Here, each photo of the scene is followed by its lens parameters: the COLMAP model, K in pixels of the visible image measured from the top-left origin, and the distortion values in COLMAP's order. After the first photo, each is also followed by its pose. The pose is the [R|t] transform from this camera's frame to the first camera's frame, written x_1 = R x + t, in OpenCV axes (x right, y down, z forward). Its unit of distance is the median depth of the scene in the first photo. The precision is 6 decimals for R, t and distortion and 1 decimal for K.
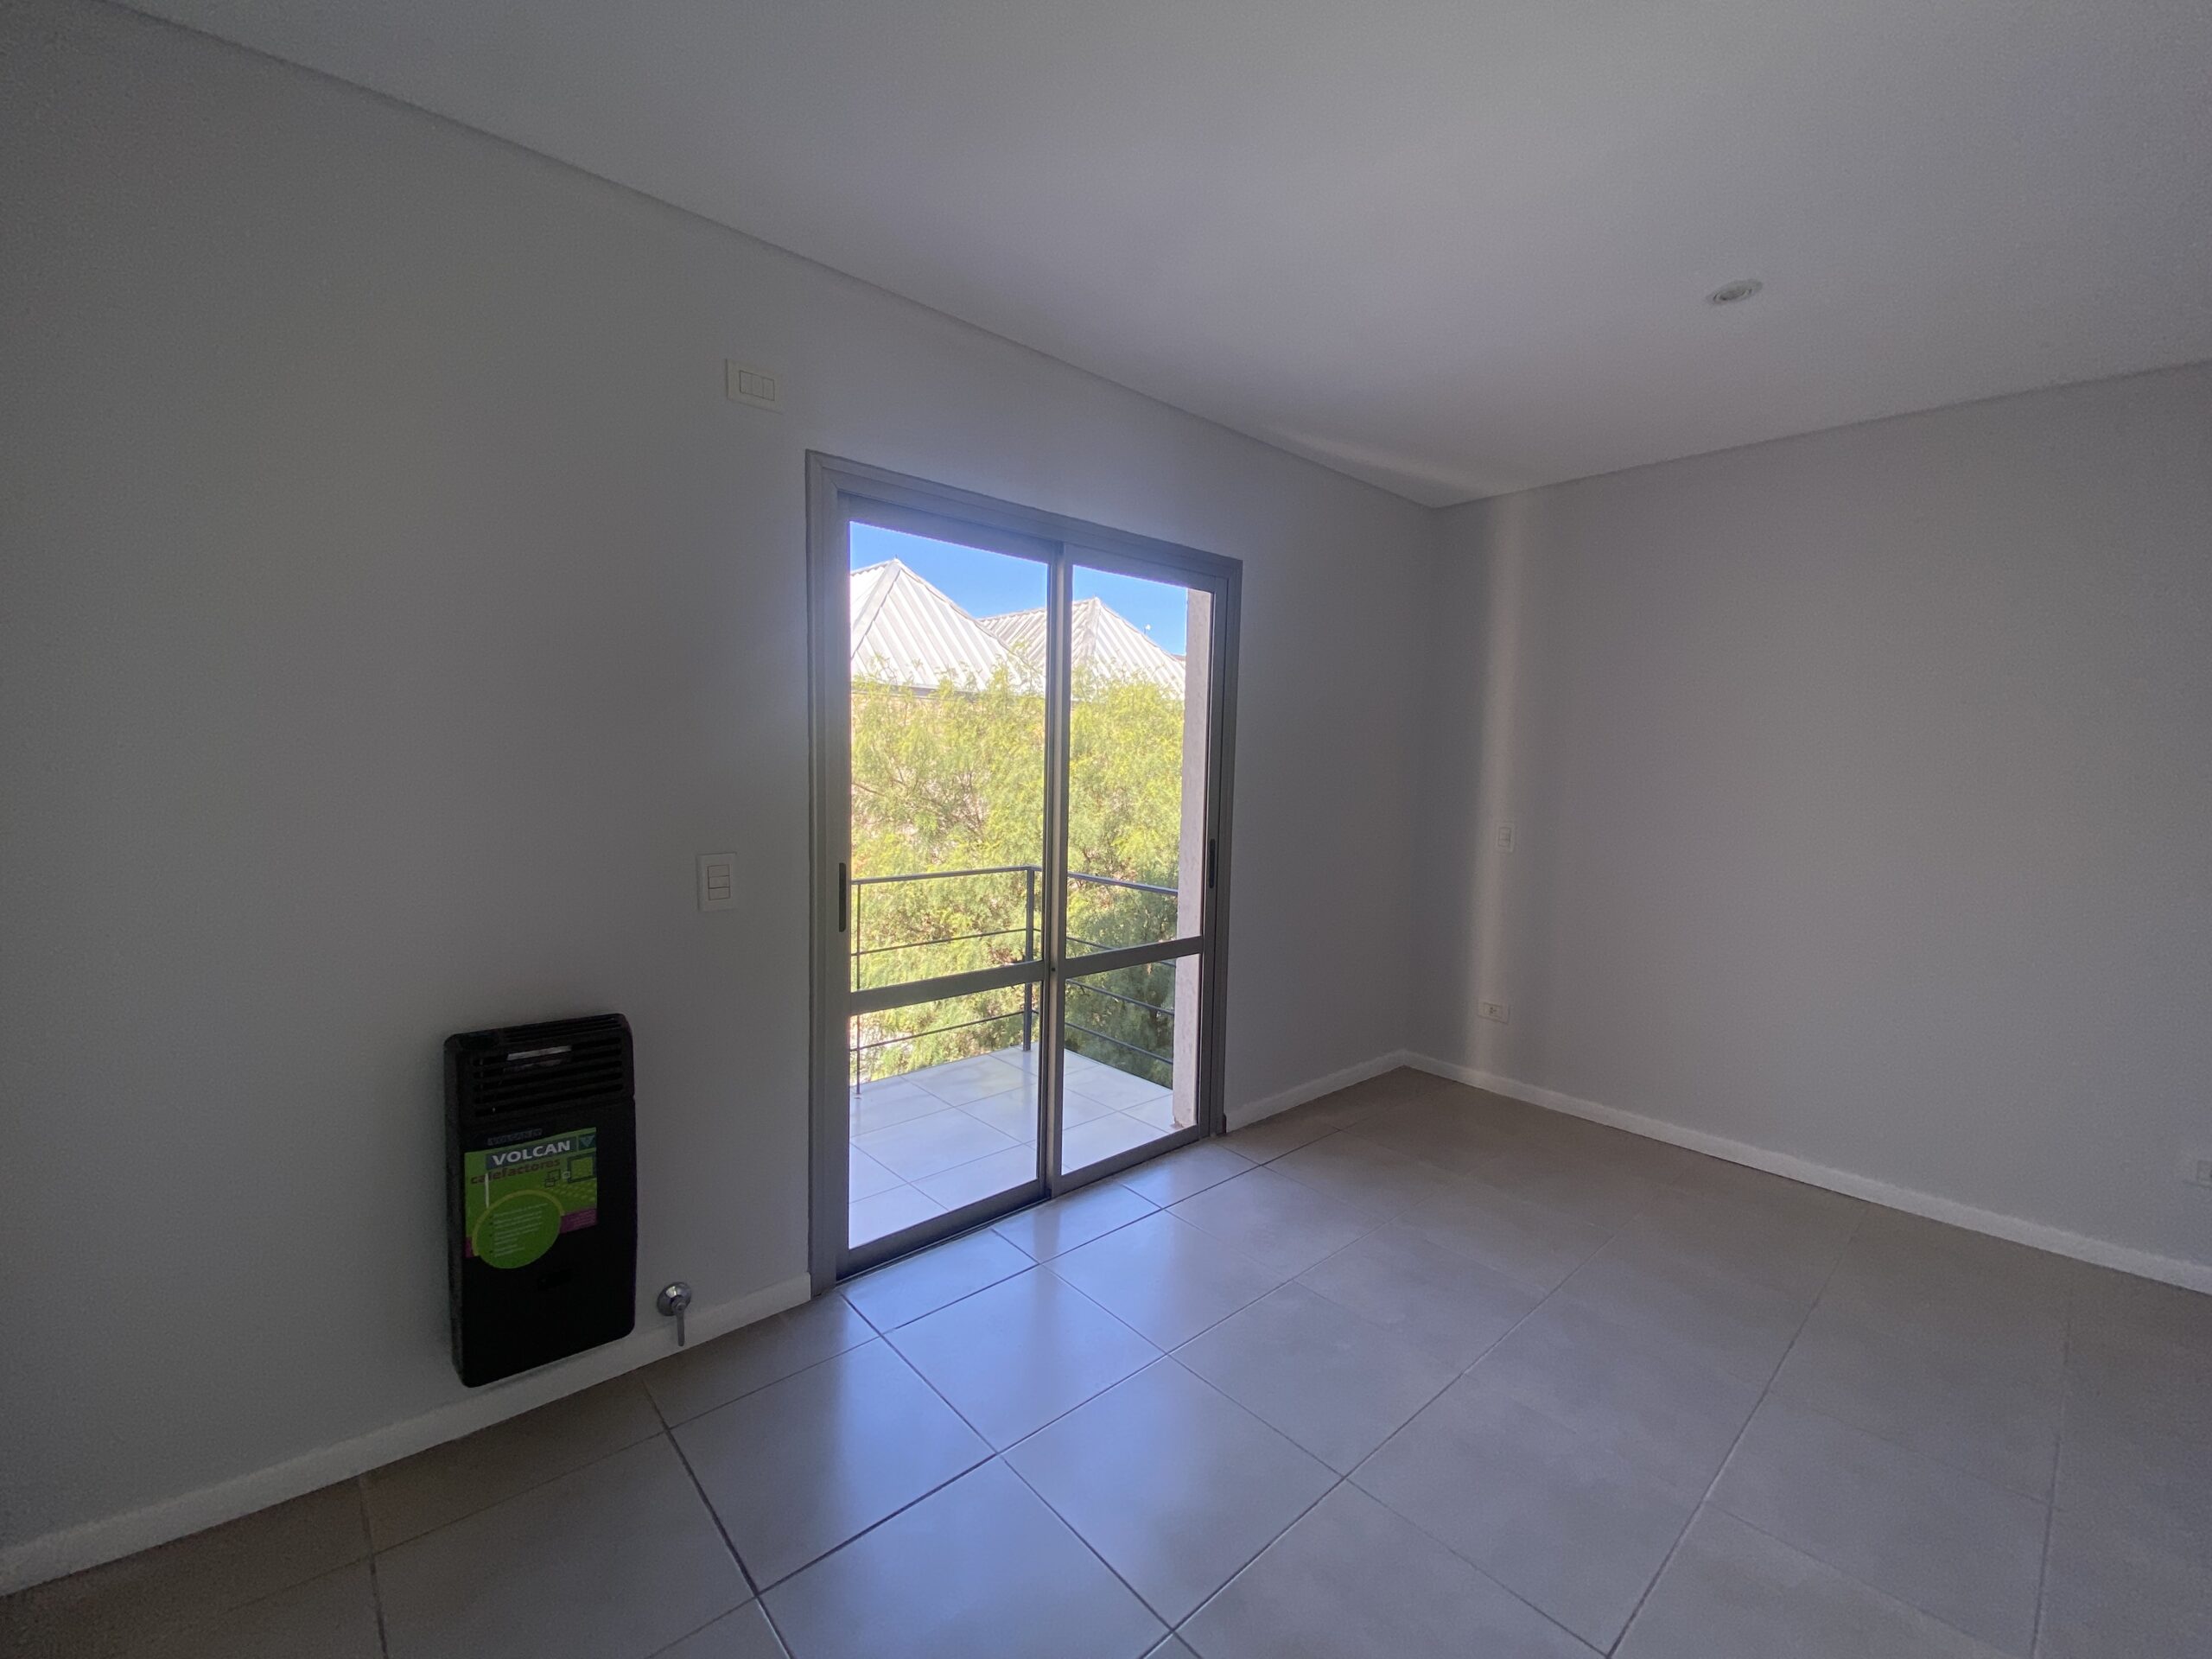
lens RADIAL K [[908.6, 0, 1108.6], [0, 908.6, 829.8], [0, 0, 1]] dist [0.032310, -0.024672]
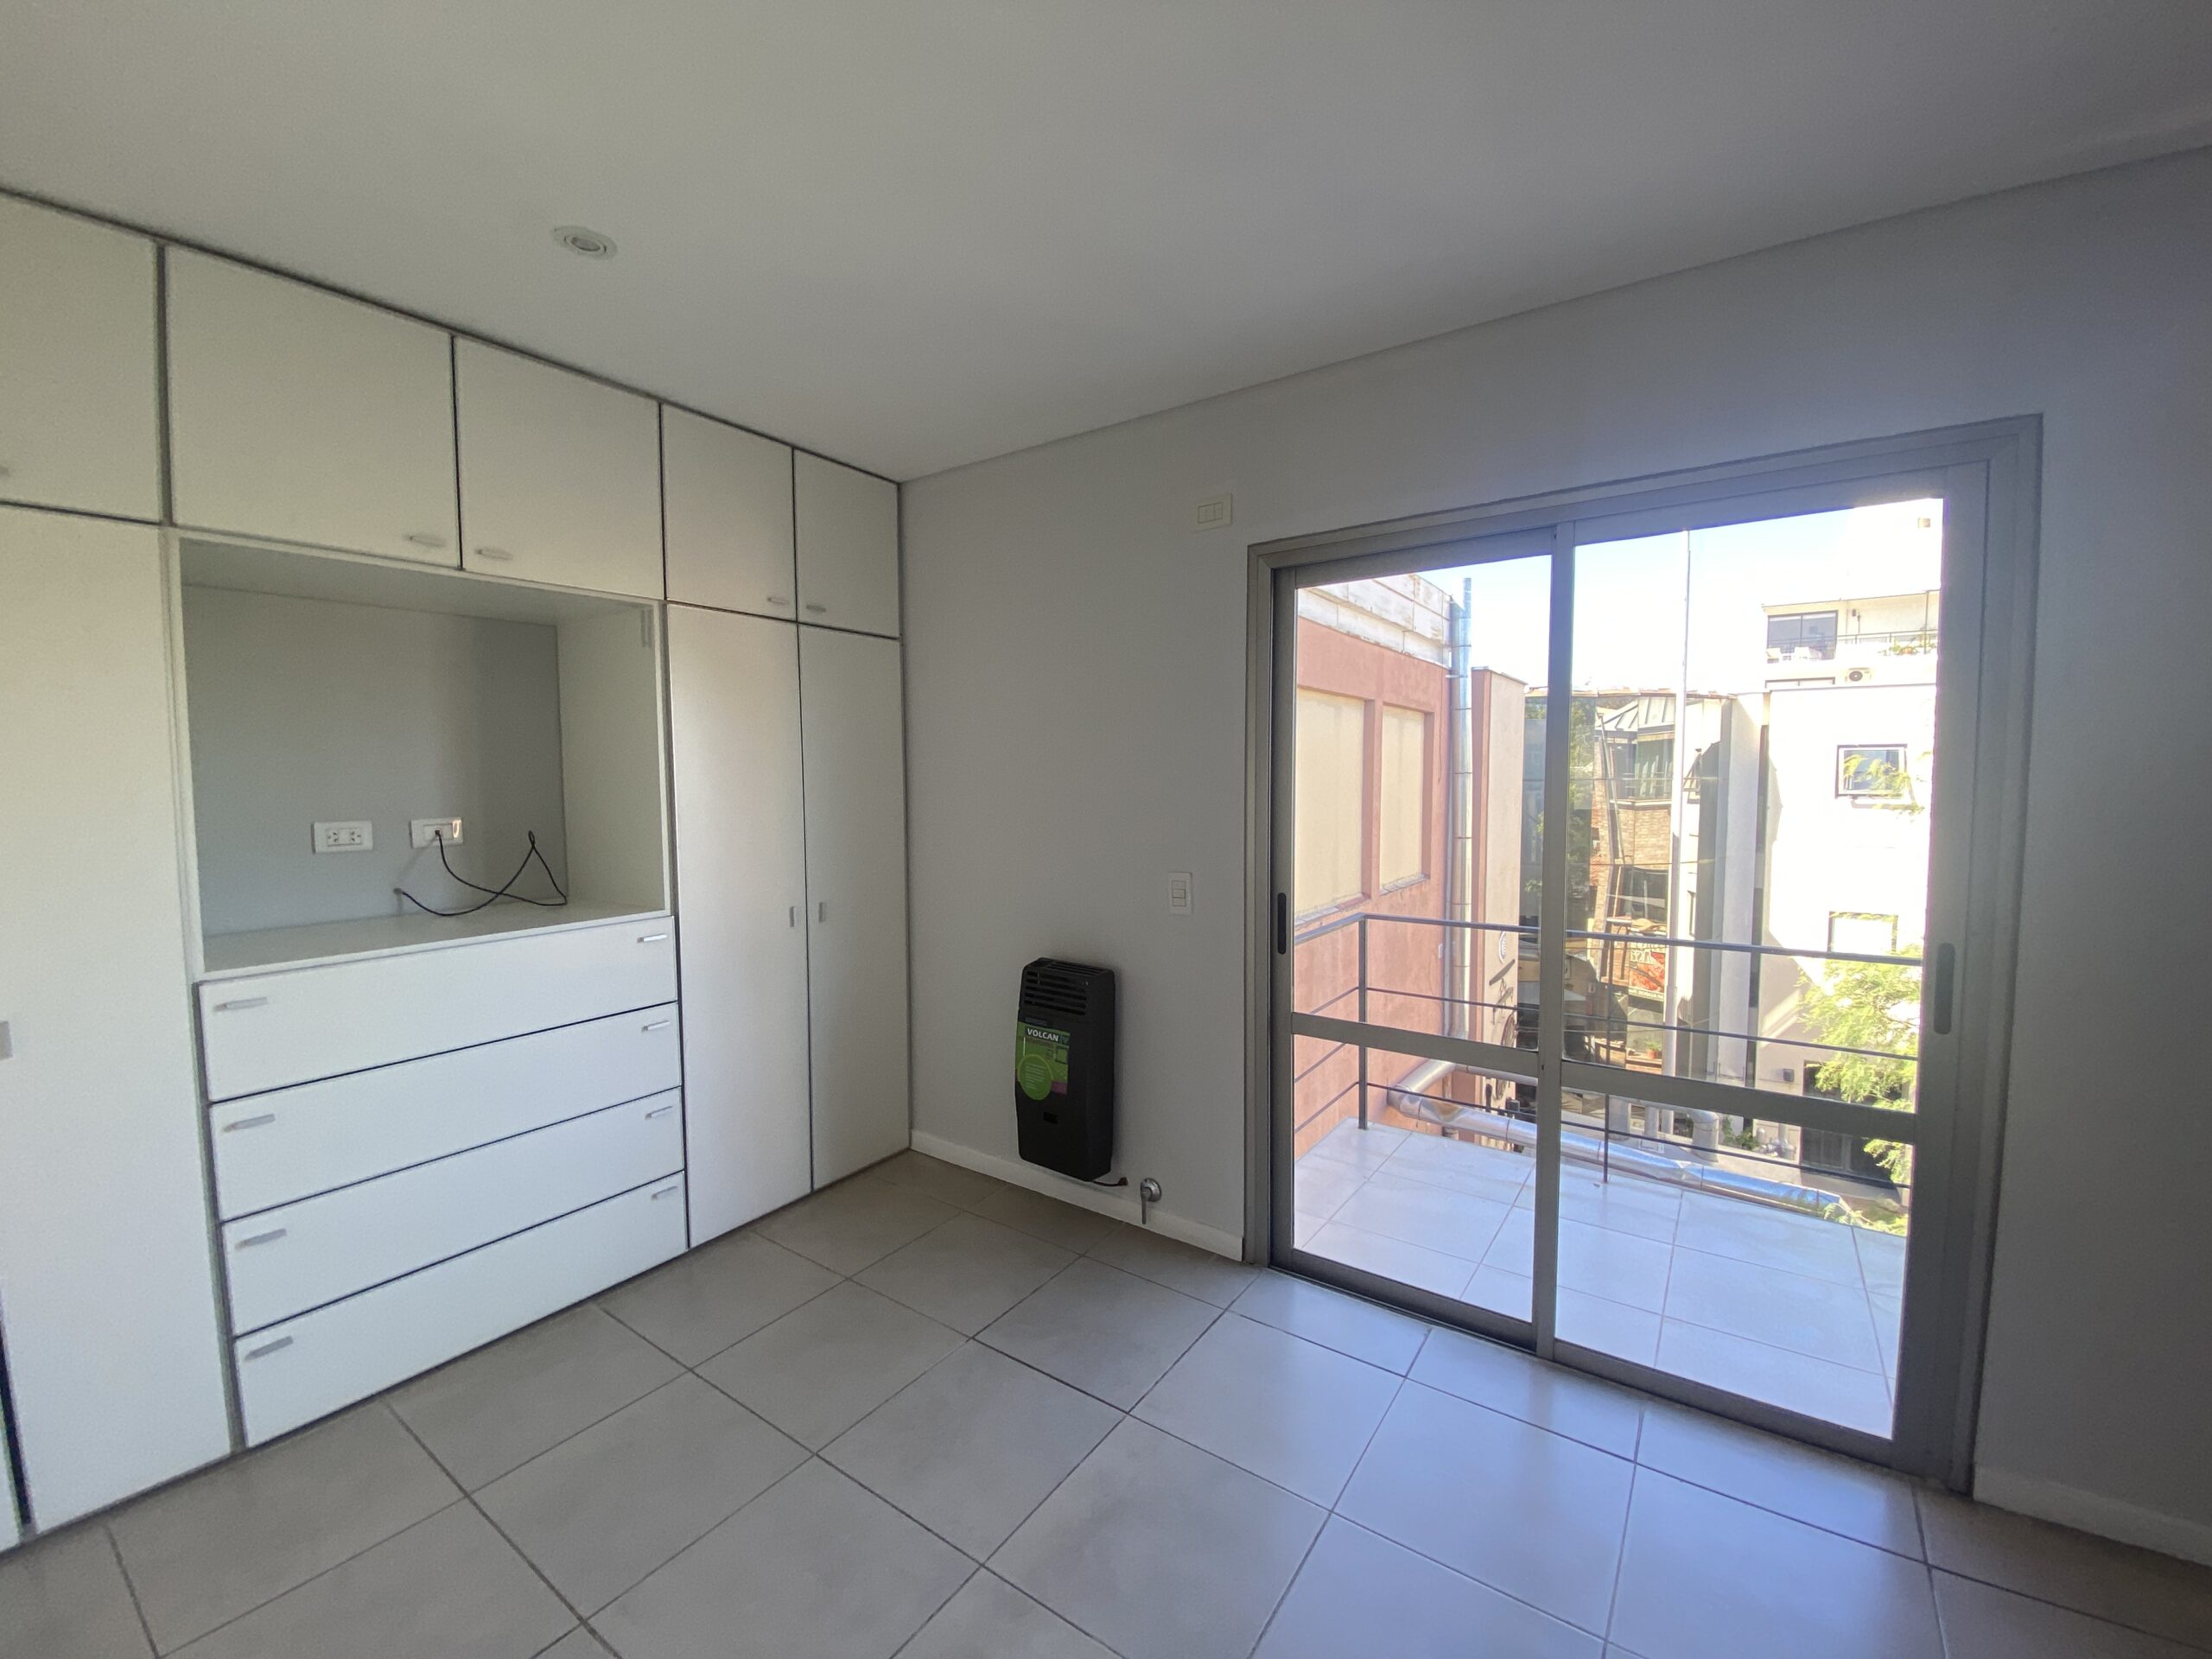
lens RADIAL K [[908.6, 0, 1108.6], [0, 908.6, 829.8], [0, 0, 1]] dist [0.032310, -0.024672]
pose [[0.227094, 0.031055, -0.973378, 0.442887], [-0.072947, 0.997226, 0.014797, -0.024148], [0.971137, 0.067645, 0.228730, 0.311936]]
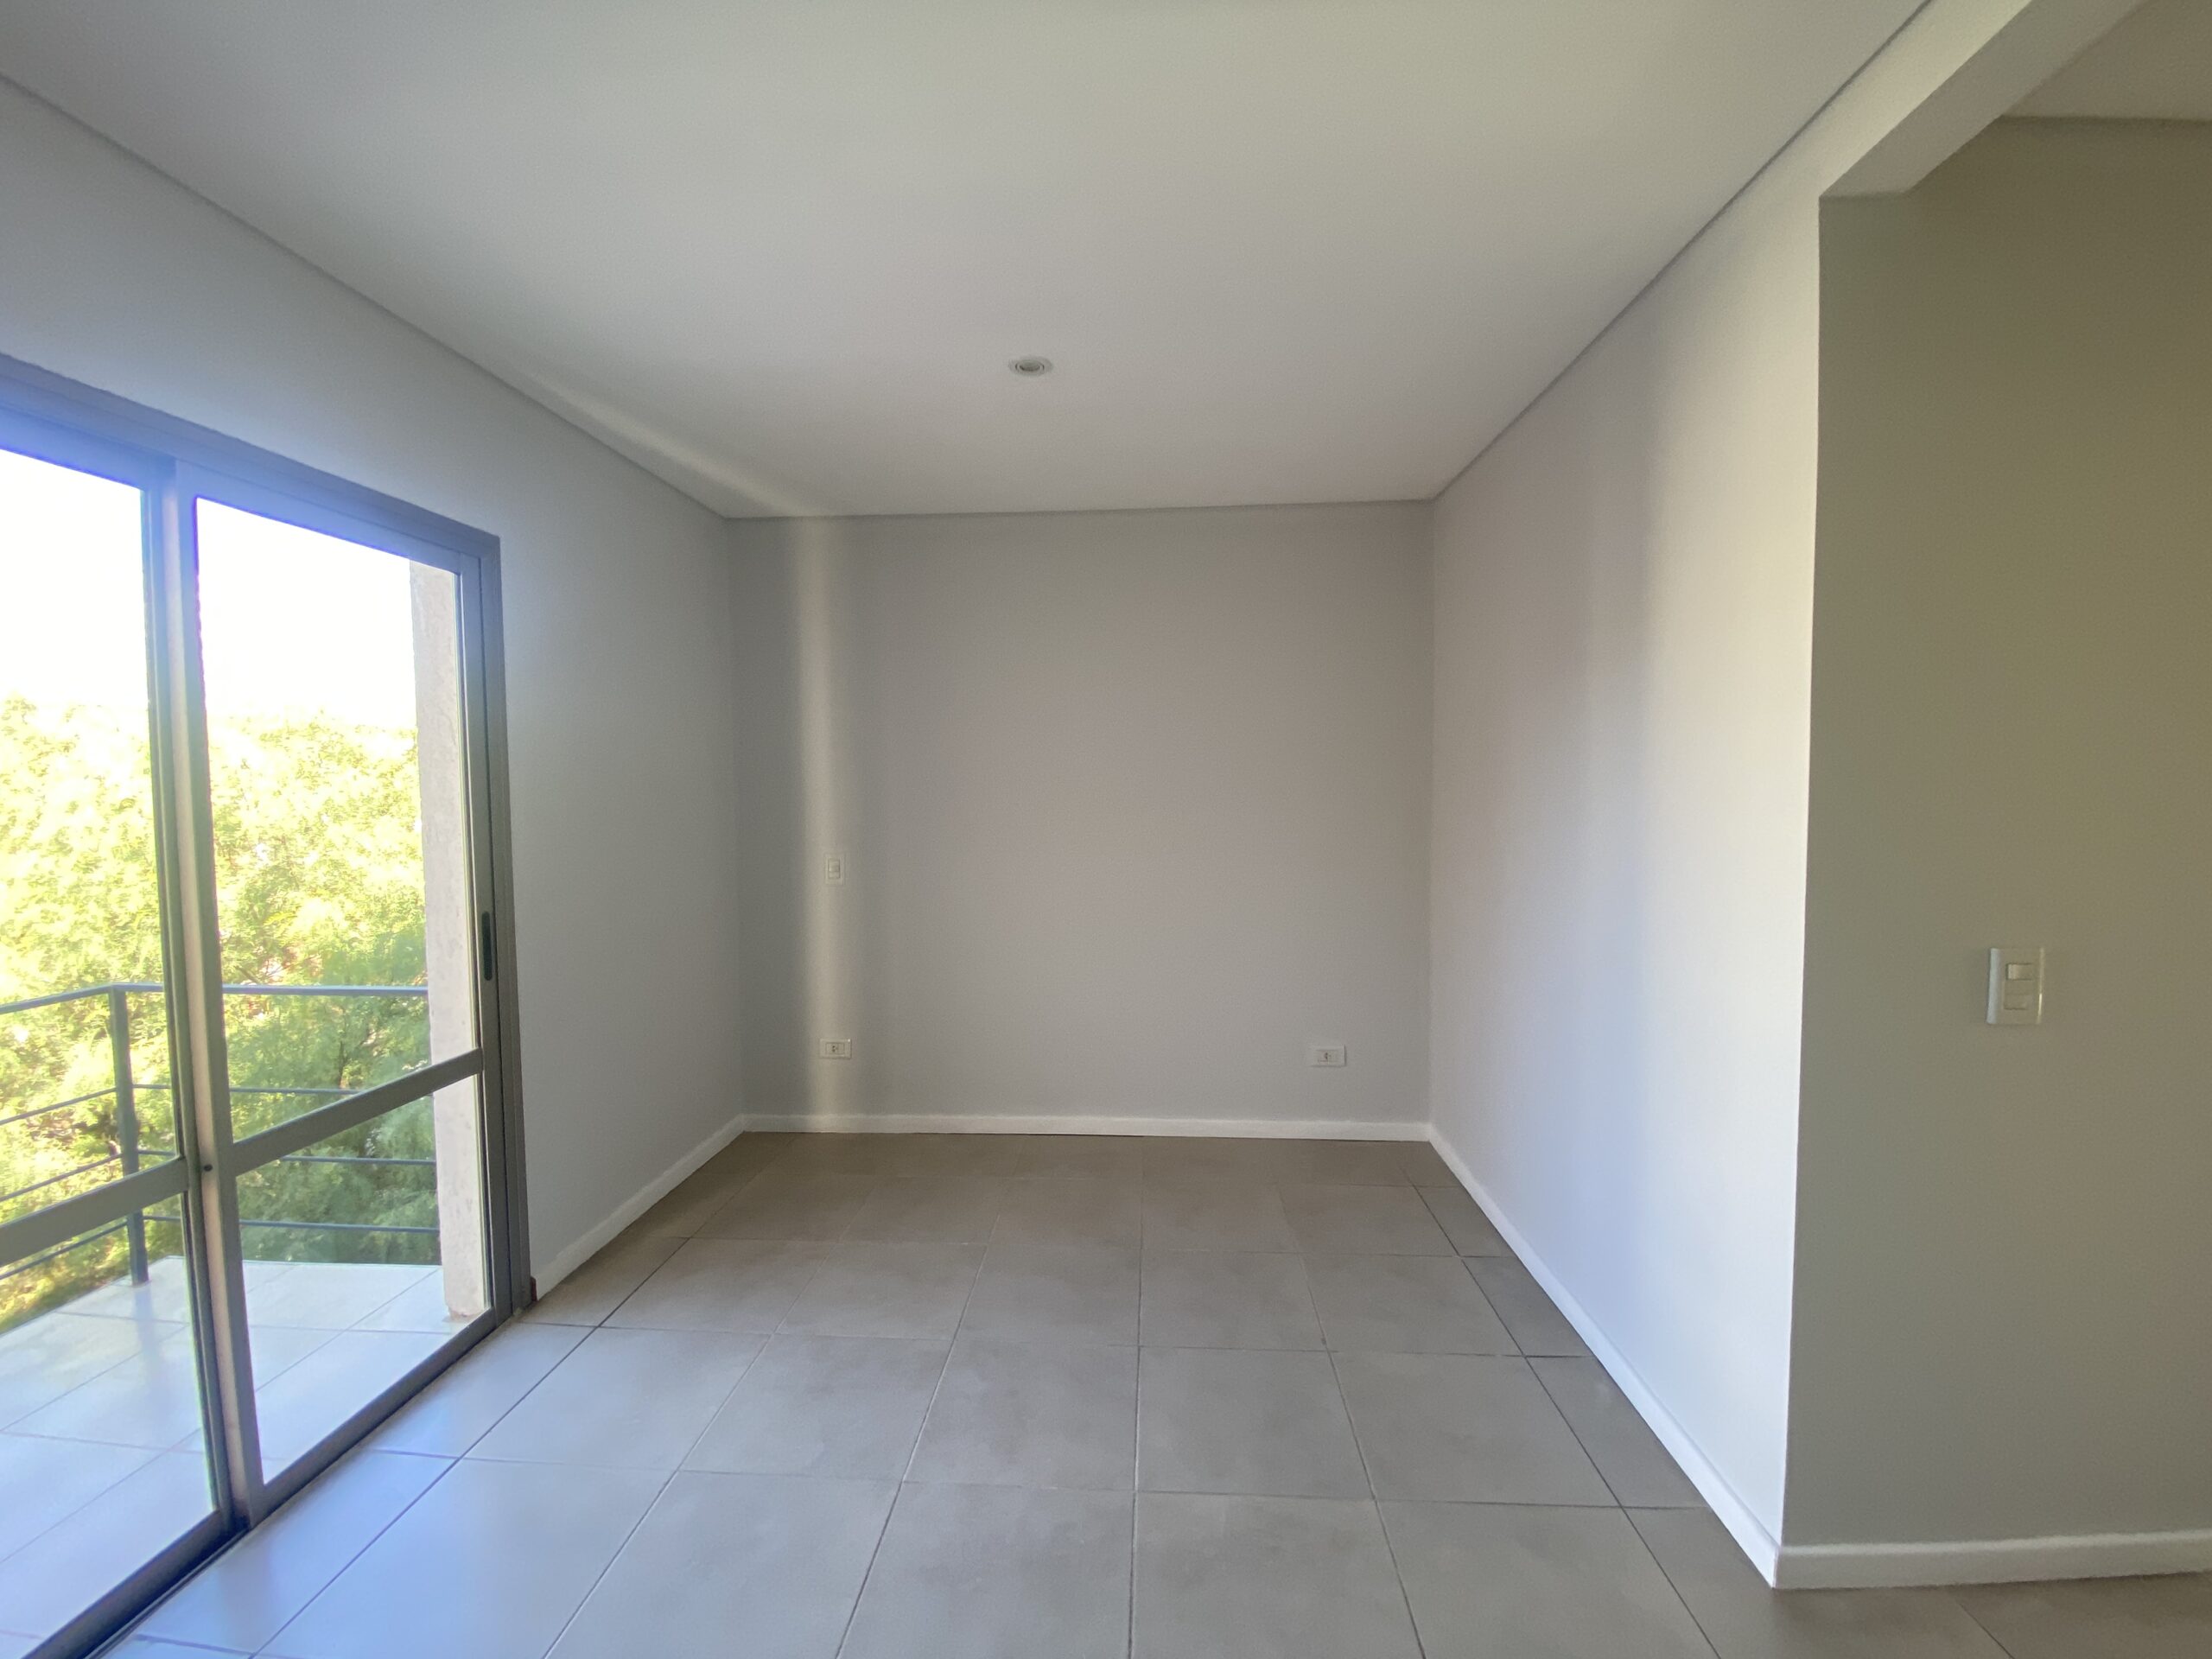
lens RADIAL K [[907.3, 0, 1113.5], [0, 907.3, 826.0], [0, 0, 1]] dist [0.019064, -0.018807]
pose [[0.711801, -0.058499, 0.699940, -0.029836], [0.075281, 0.997139, 0.006781, -0.021820], [-0.698335, 0.047865, 0.714169, 0.100404]]
